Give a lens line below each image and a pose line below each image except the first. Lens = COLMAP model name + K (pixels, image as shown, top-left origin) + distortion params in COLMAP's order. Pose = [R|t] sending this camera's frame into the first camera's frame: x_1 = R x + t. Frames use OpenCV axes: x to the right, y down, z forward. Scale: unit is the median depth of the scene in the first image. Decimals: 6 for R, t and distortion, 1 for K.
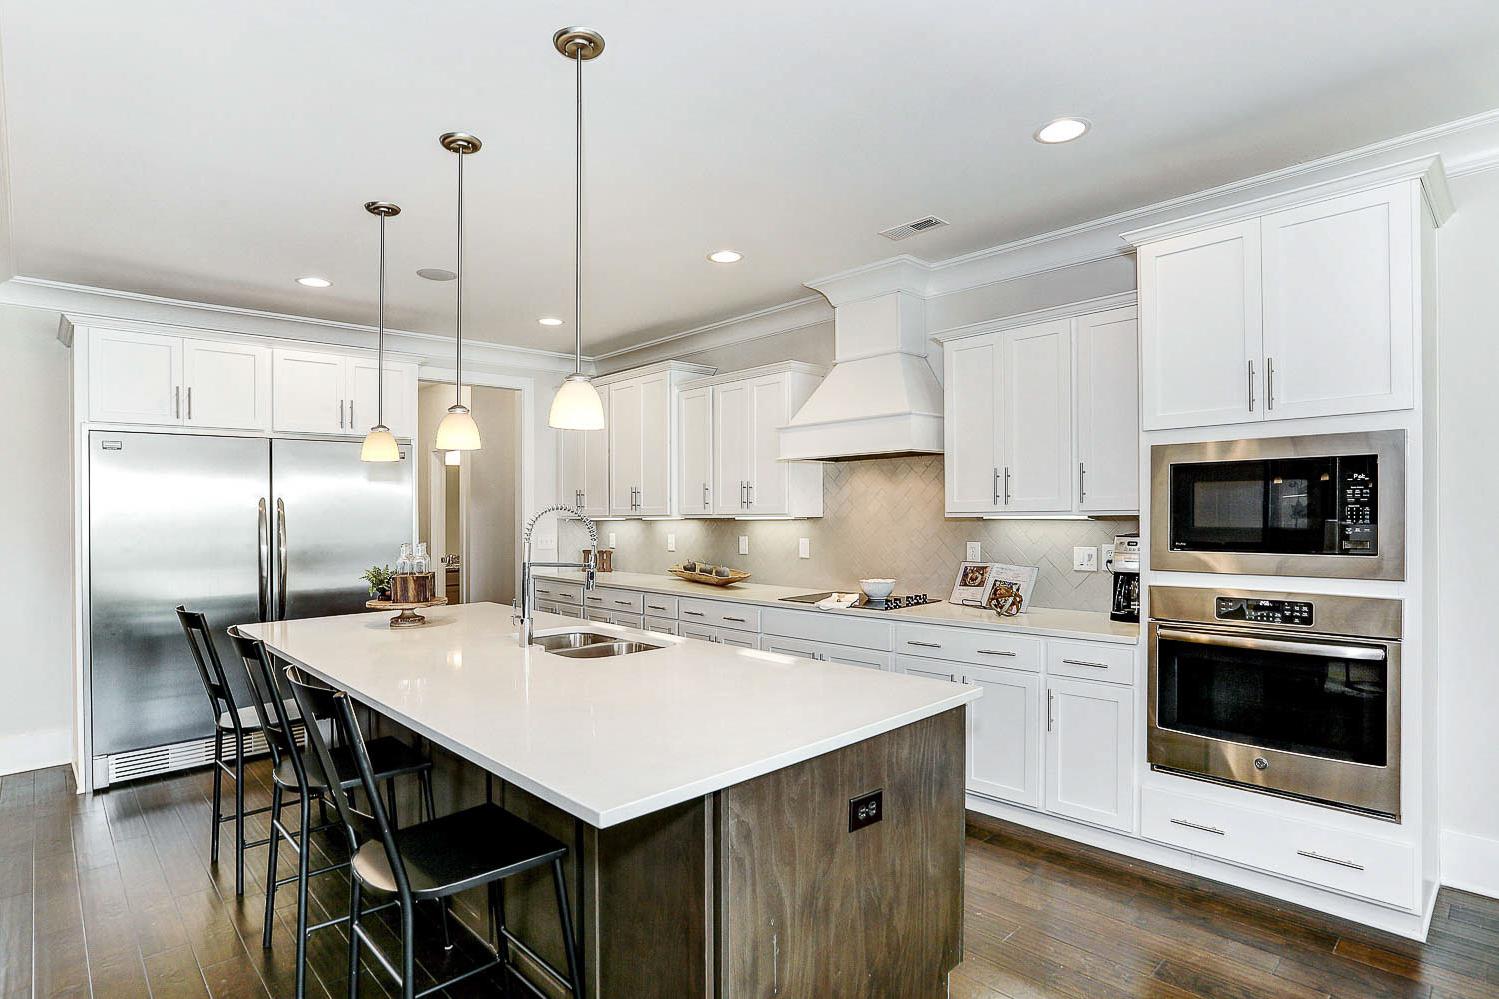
lens RADIAL K [[764.9, 0, 722.3], [0, 764.9, 517.0], [0, 0, 1]] dist [-0.029881, 0.000080]
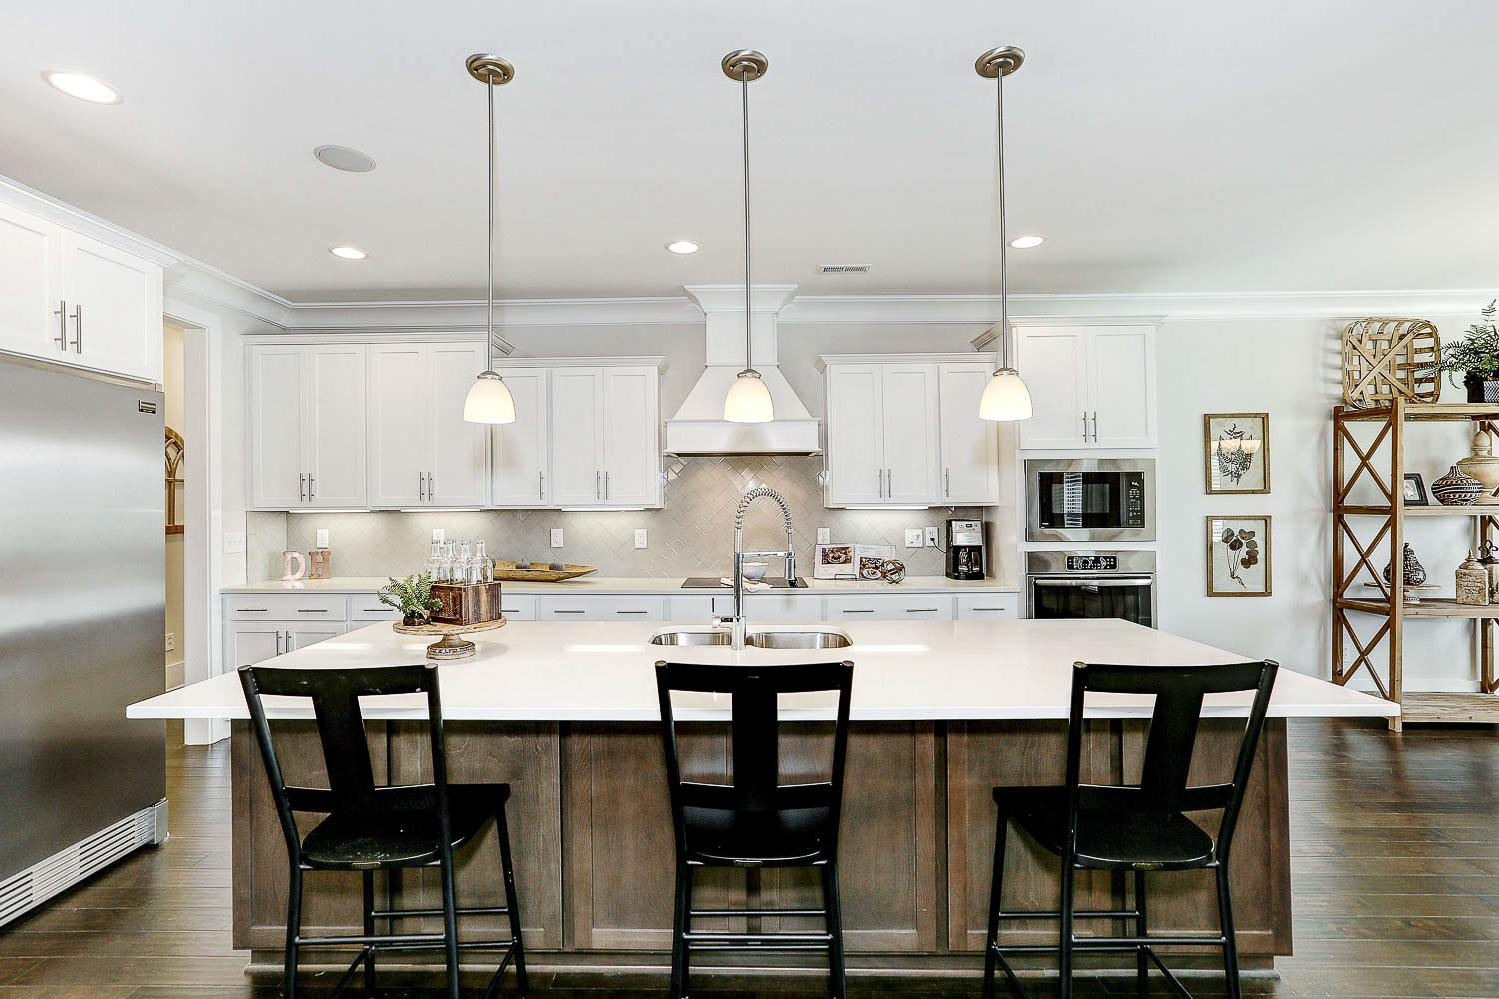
lens RADIAL K [[710.5, 0, 730.4], [0, 710.5, 501.9], [0, 0, 1]] dist [-0.025664, 0.000523]
pose [[0.690233, 0.012371, 0.723482, -0.698270], [0.001403, 0.999829, -0.018435, 0.012910], [-0.723586, 0.013740, 0.690097, 0.362803]]
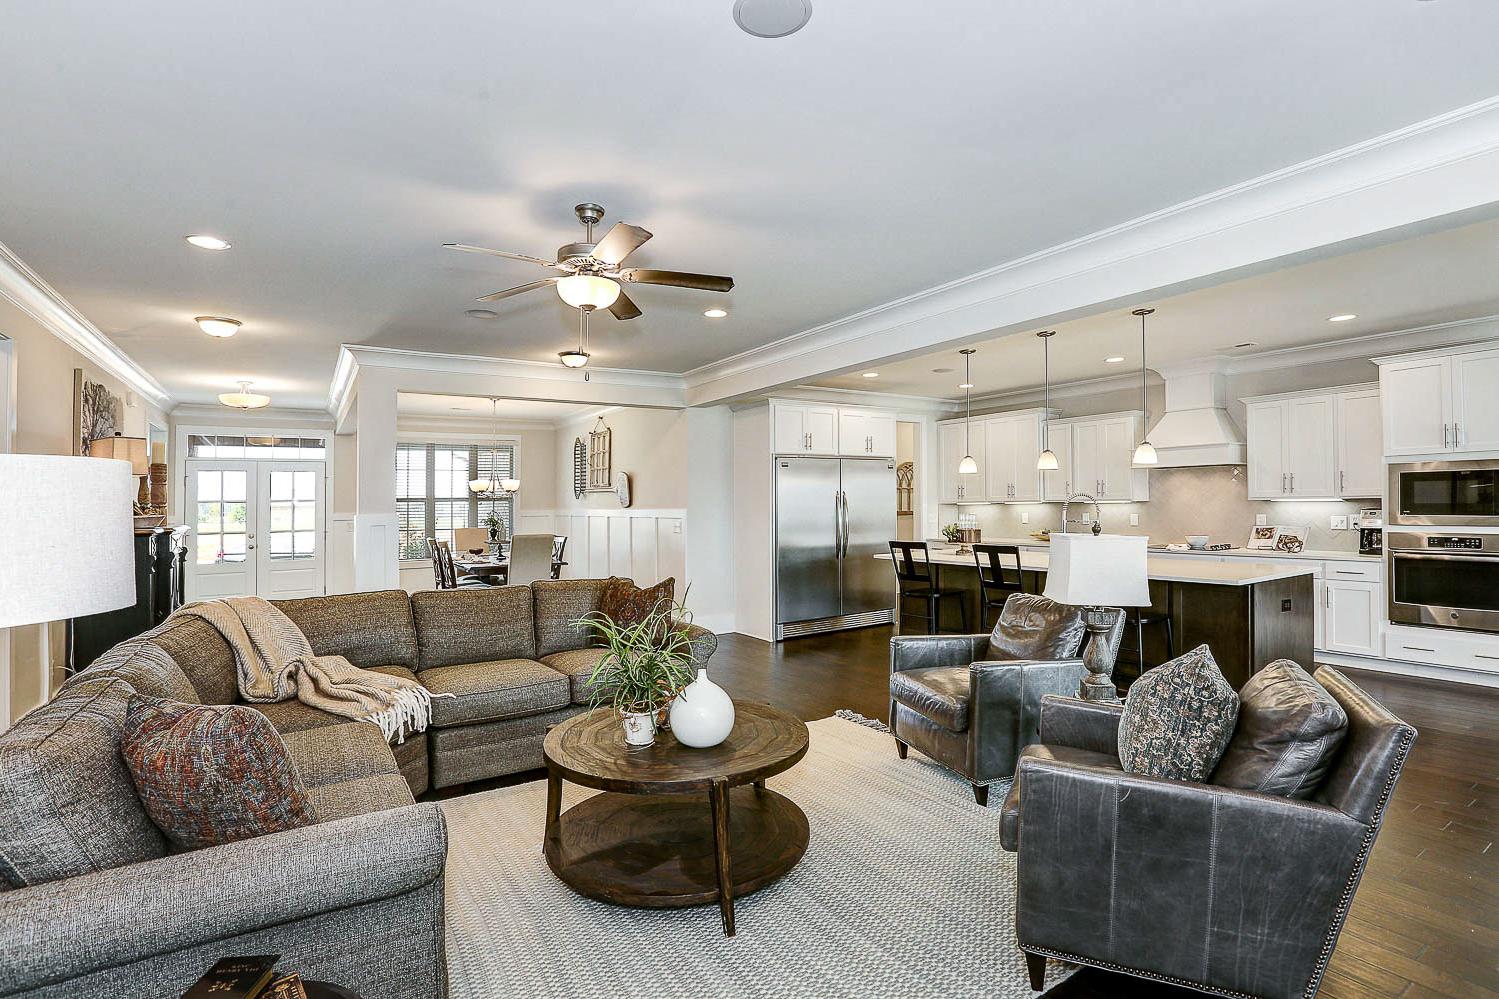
lens RADIAL K [[700.4, 0, 760.6], [0, 700.4, 495.2], [0, 0, 1]] dist [0.000080, 0.000598]
pose [[0.987651, -0.003635, -0.156631, -0.643901], [0.001226, 0.999880, -0.015475, 0.013999], [0.156668, 0.015091, 0.987536, -0.899154]]
